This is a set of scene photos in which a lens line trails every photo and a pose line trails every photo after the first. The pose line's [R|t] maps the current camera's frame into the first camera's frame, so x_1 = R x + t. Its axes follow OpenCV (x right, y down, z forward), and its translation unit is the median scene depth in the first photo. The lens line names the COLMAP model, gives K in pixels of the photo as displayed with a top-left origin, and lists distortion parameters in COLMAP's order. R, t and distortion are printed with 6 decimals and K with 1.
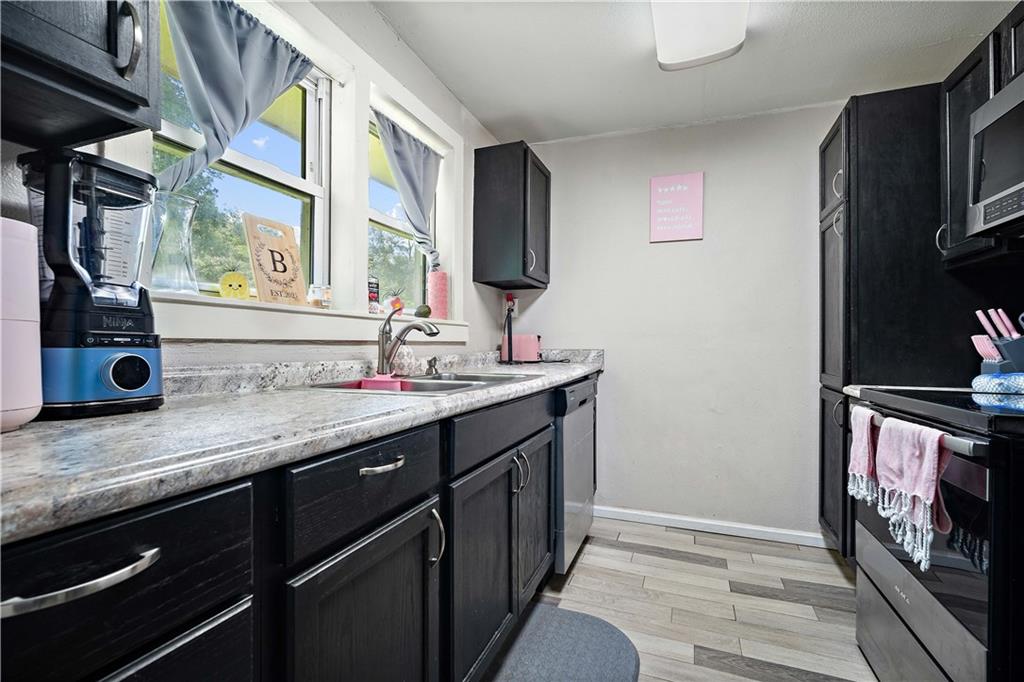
lens RADIAL K [[450.9, 0, 514.8], [0, 450.9, 342.3], [0, 0, 1]] dist [-0.013759, 0.000108]
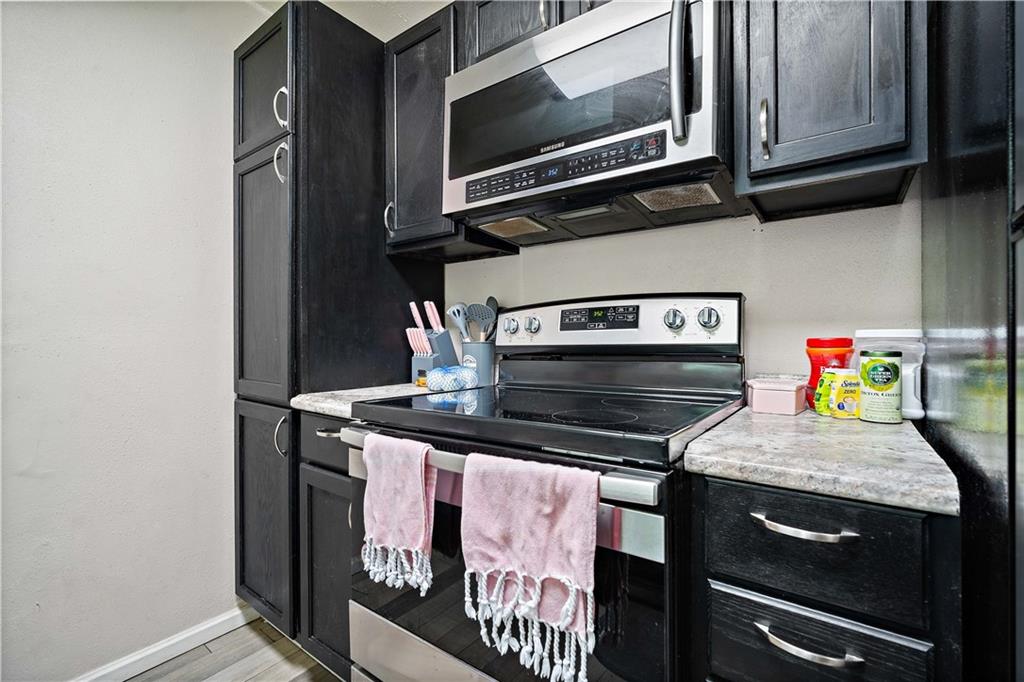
lens RADIAL K [[450.9, 0, 514.8], [0, 450.9, 342.3], [0, 0, 1]] dist [-0.013759, 0.000108]
pose [[0.260245, -0.009392, 0.965497, 0.167645], [-0.006489, 0.999913, 0.011476, 0.002053], [-0.965521, -0.009252, 0.260161, 0.536714]]
